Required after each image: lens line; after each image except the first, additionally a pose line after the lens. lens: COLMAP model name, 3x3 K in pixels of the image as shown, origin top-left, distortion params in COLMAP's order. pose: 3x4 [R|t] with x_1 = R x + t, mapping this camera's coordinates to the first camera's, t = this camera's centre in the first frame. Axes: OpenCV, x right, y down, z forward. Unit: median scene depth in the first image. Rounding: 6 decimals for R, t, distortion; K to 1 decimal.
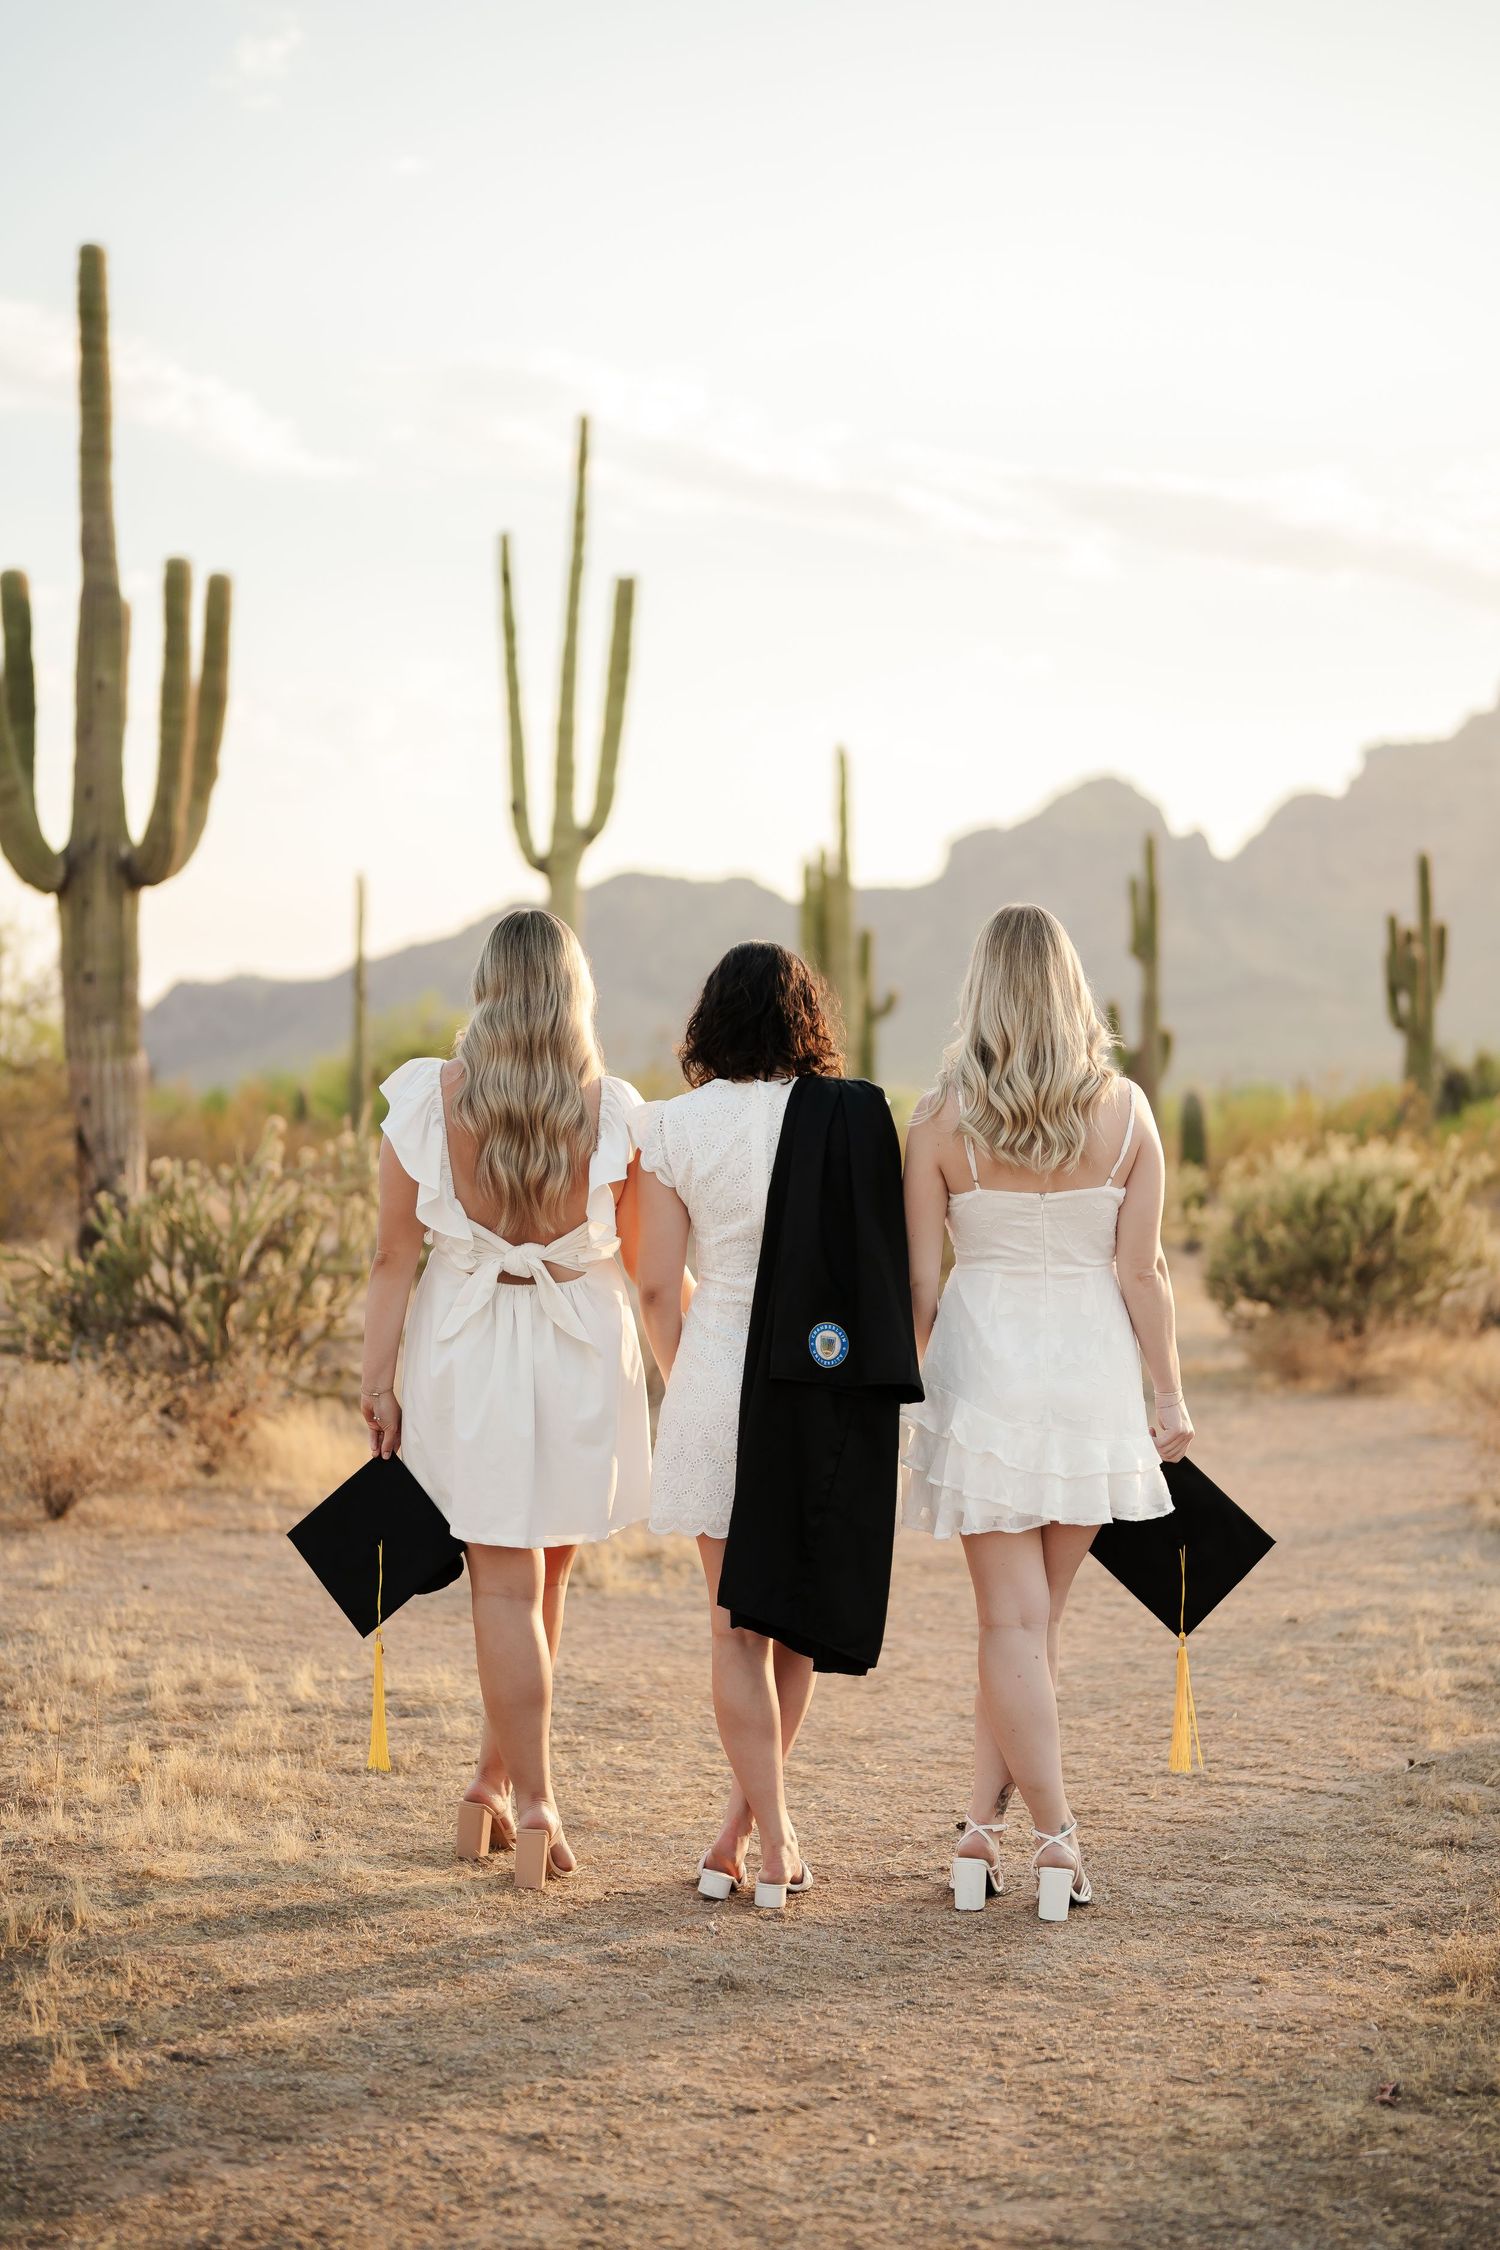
lens RADIAL K [[3269.5, 0, 818.4], [0, 3269.5, 1127.6], [0, 0, 1]] dist [-0.014018, 0.578438]
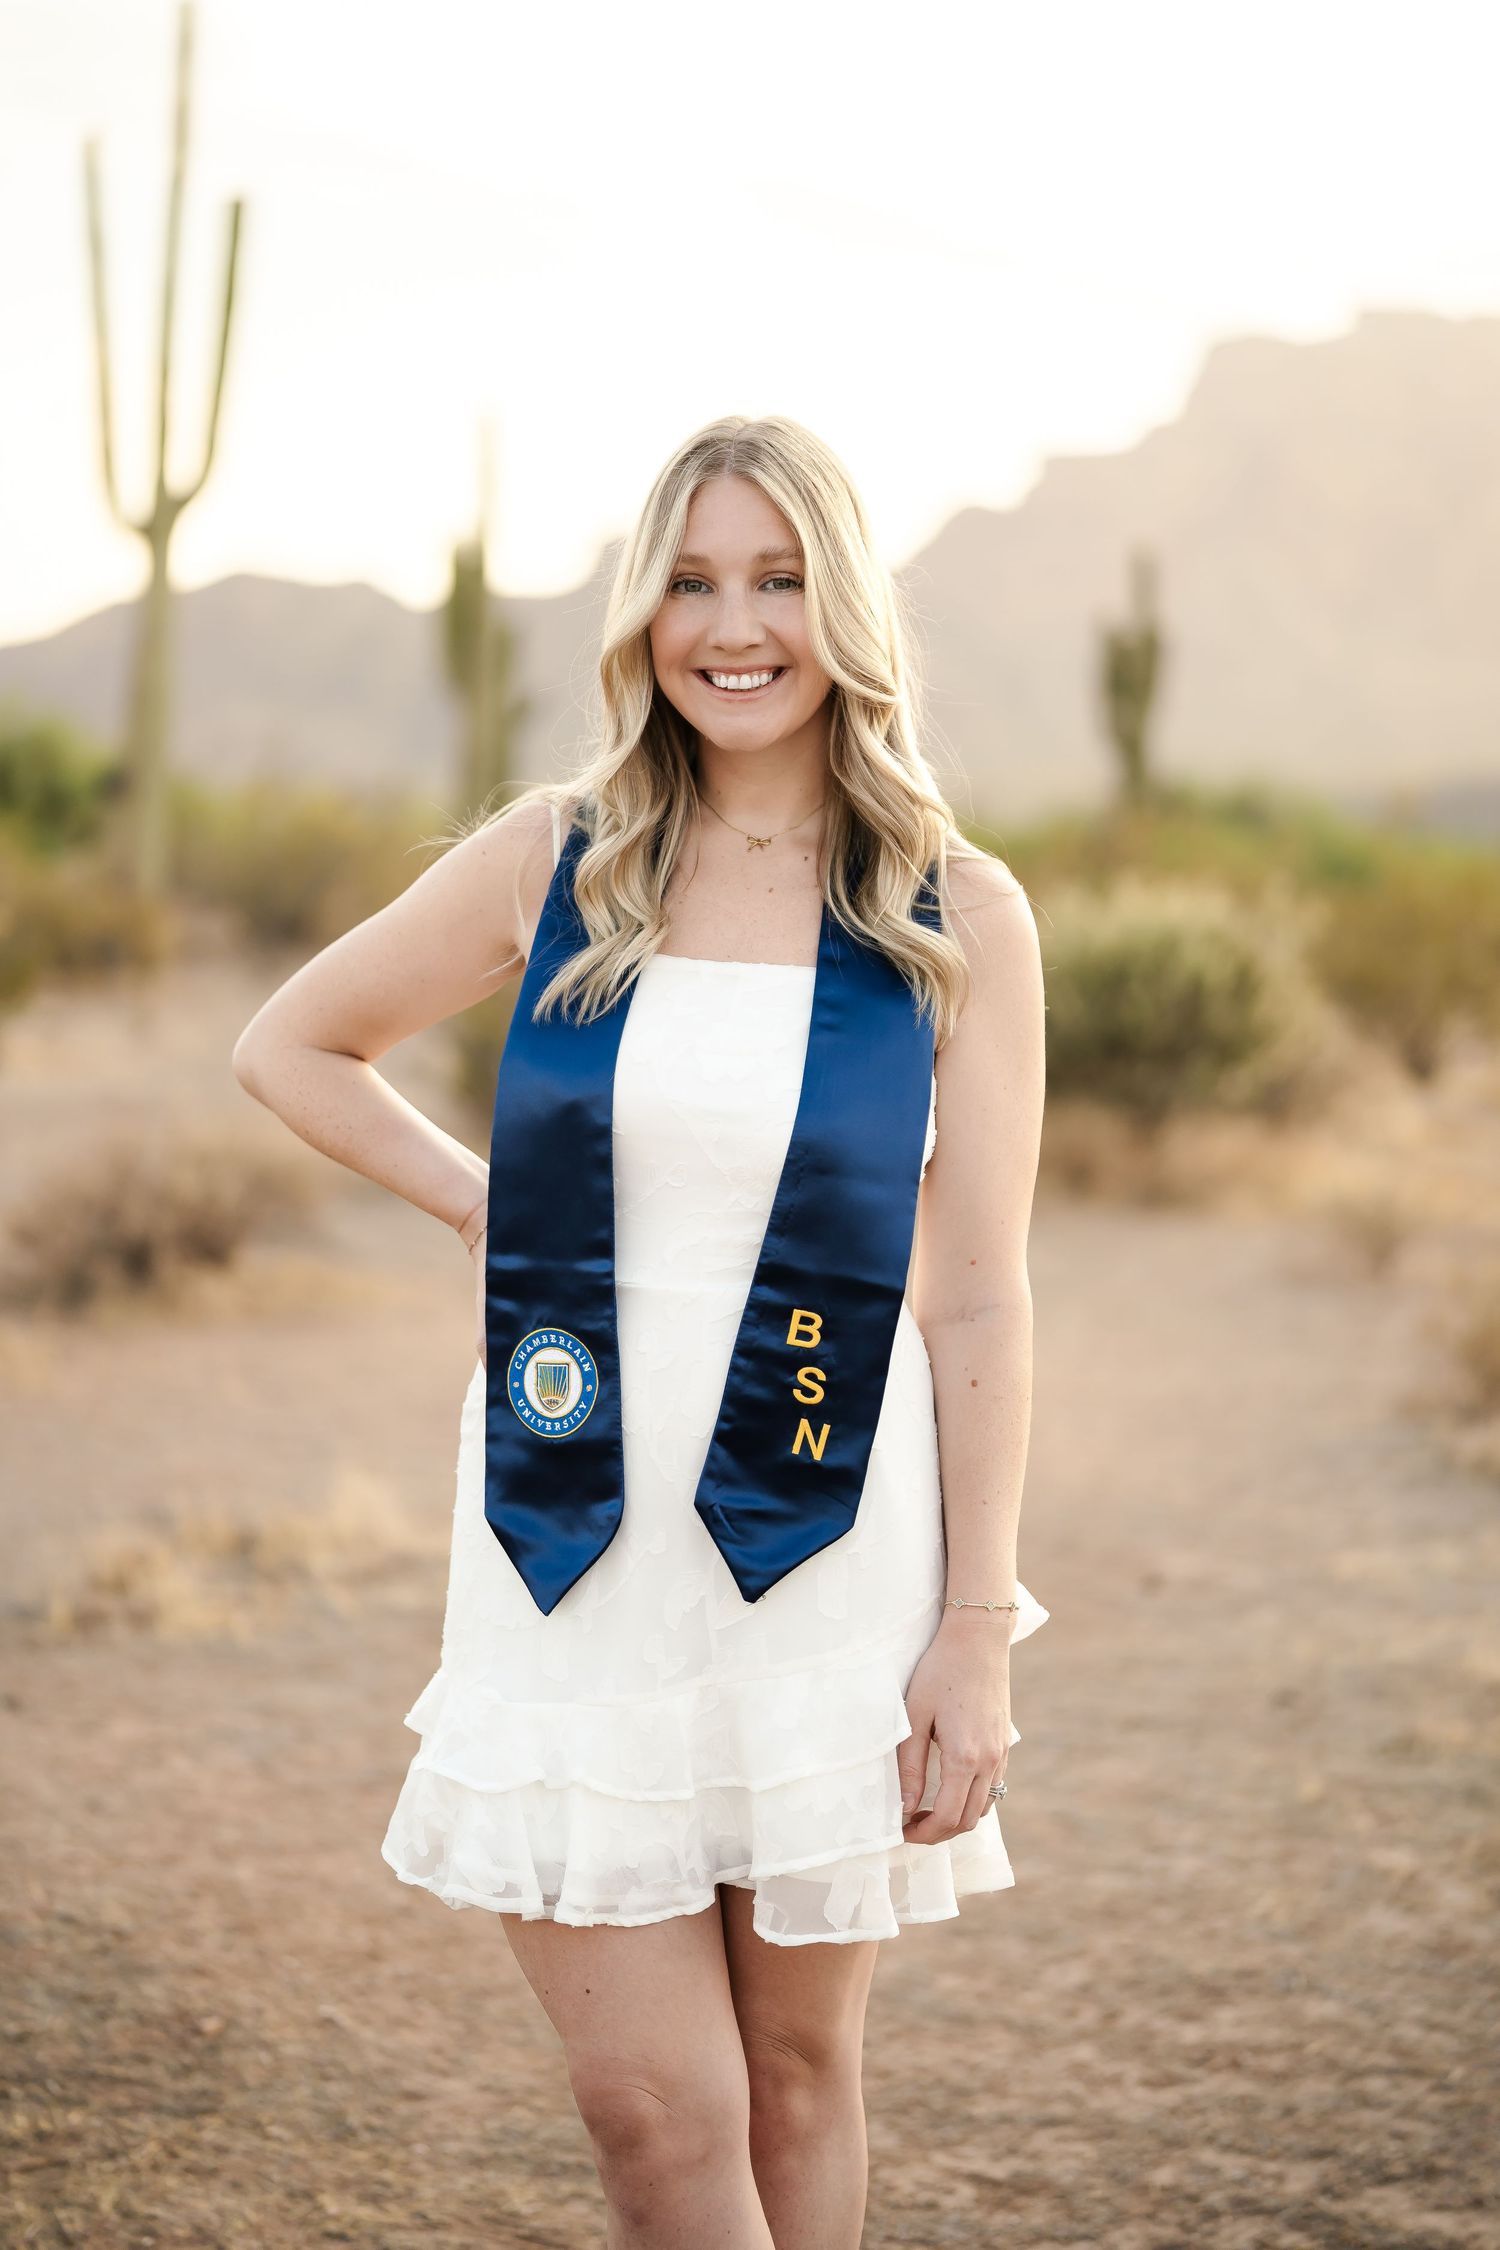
lens RADIAL K [[3145.8, 0, 718.0], [0, 3145.8, 1073.8], [0, 0, 1]] dist [-0.017177, 0.493689]
pose [[0.995787, 0.011675, 0.090956, -0.014328], [-0.018354, 0.997167, 0.072946, -0.006486], [-0.089846, -0.074308, 0.993180, 0.364653]]
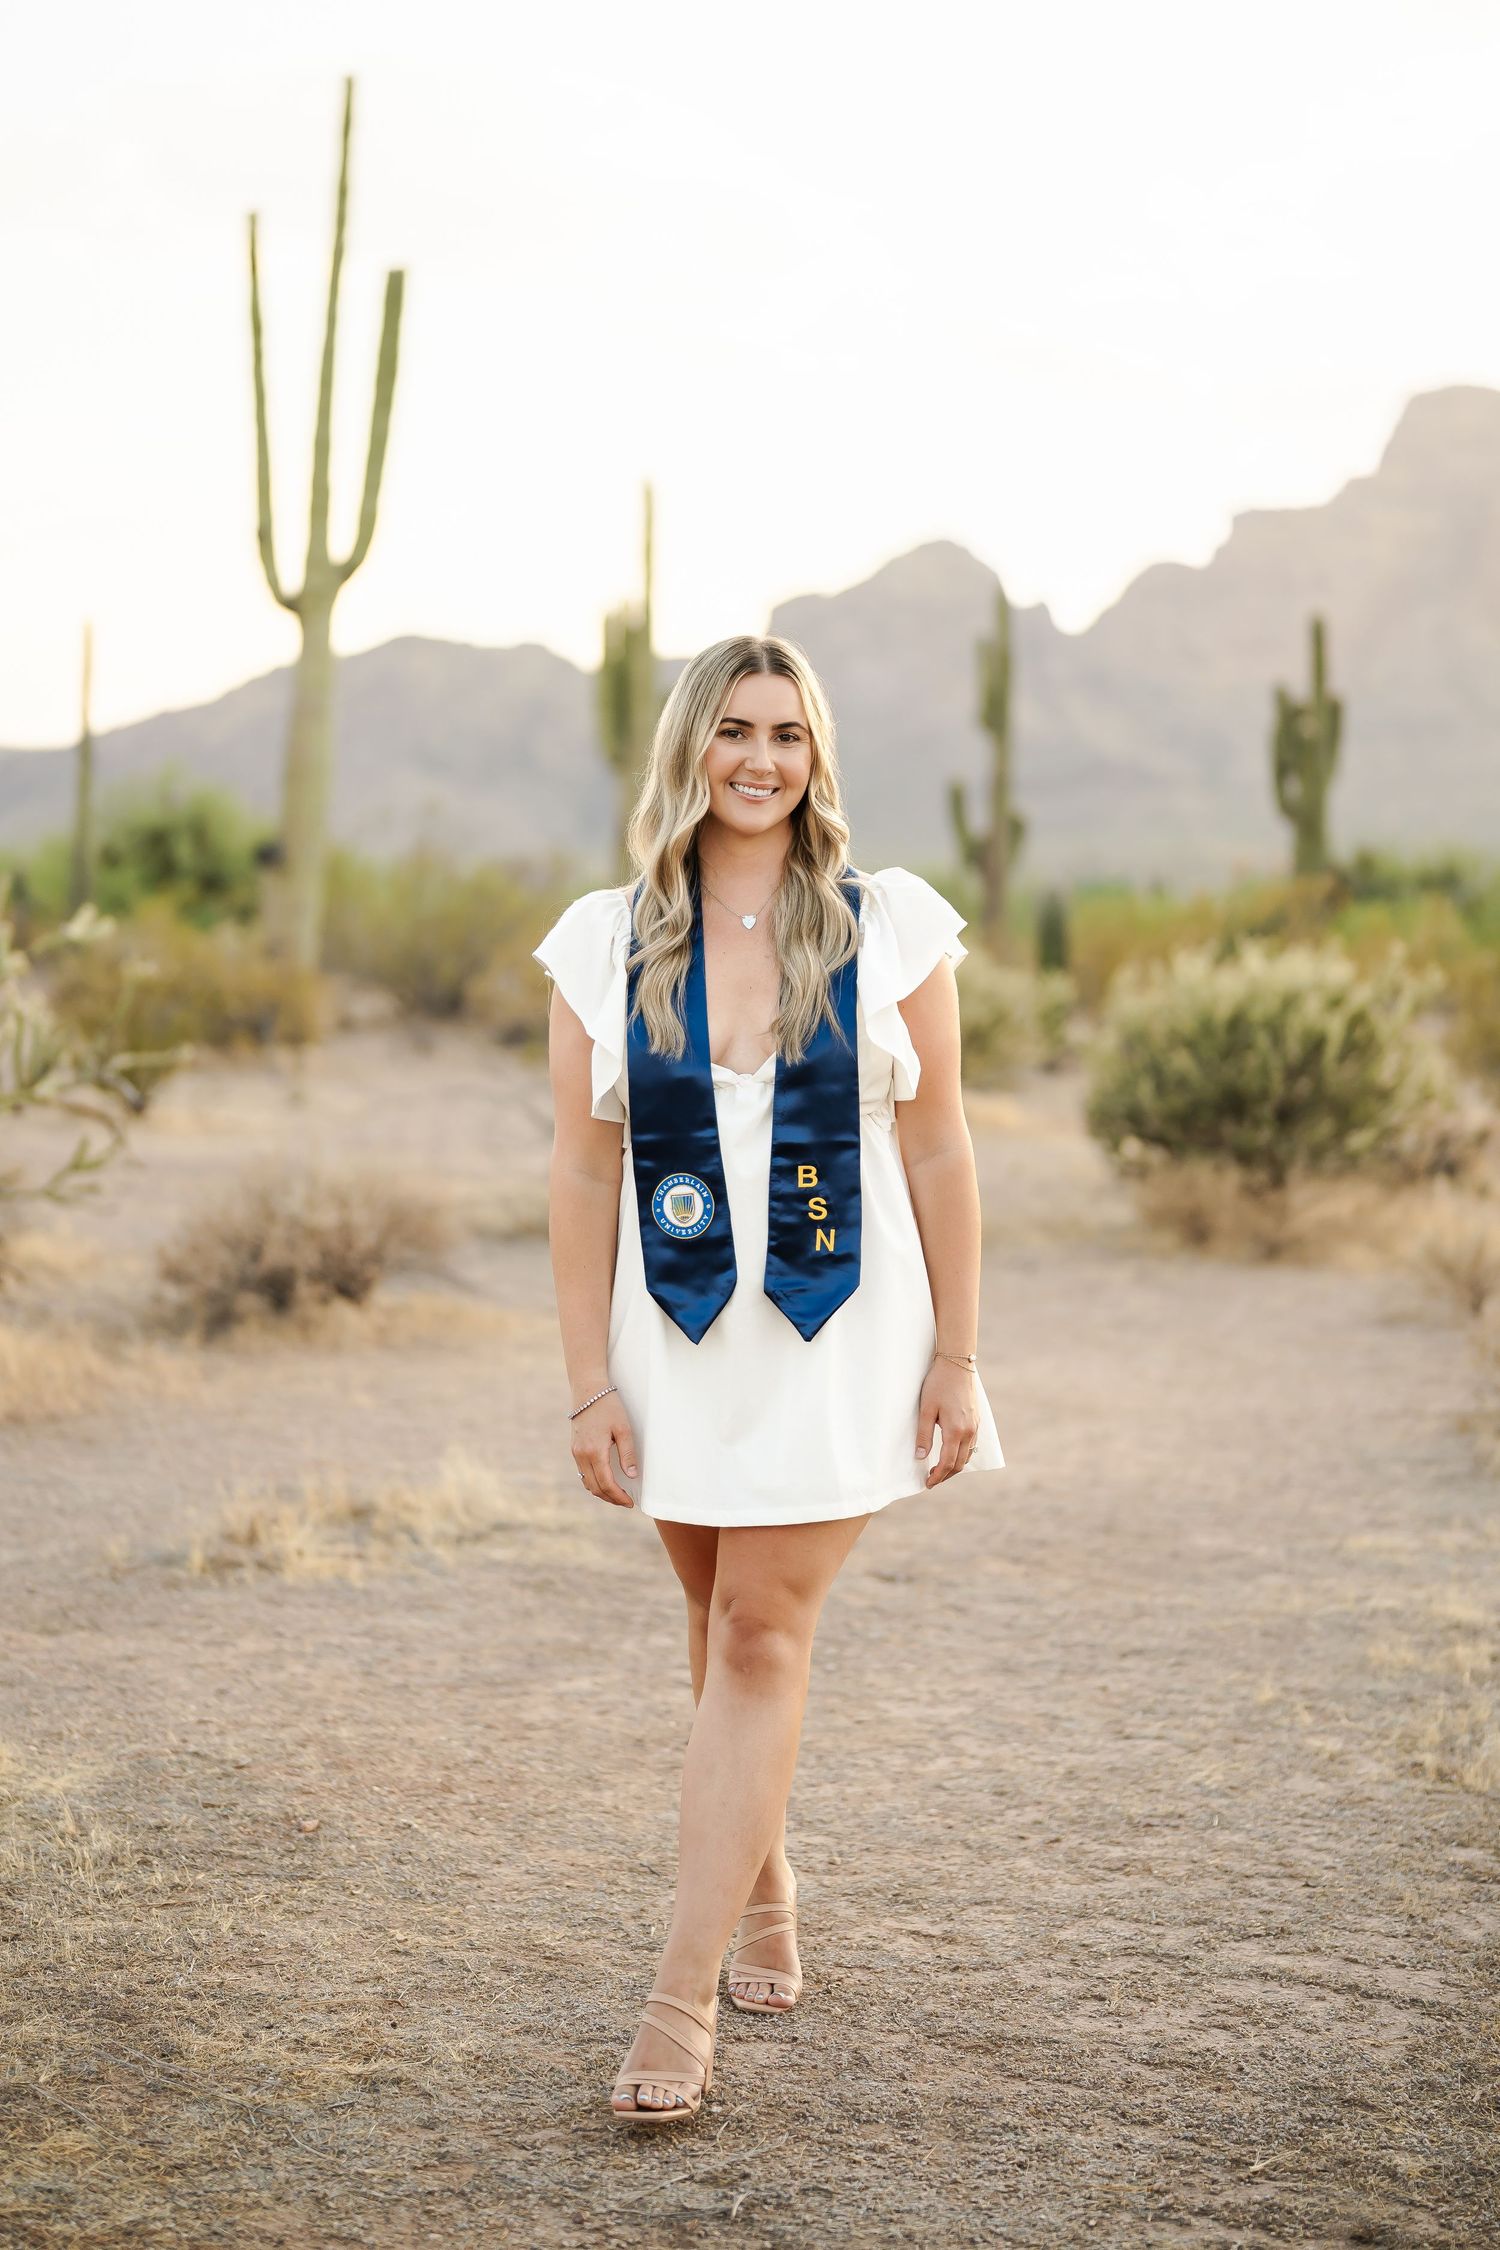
lens RADIAL K [[3393.9, 0, 750.0], [0, 3393.9, 1125.0], [0, 0, 1]] dist [-0.000666, 0.009364]
pose [[0.999154, 0.013707, 0.038765, 0.004160], [-0.015972, 0.998145, 0.058741, 0.001431], [-0.037888, -0.059310, 0.997520, 0.245993]]
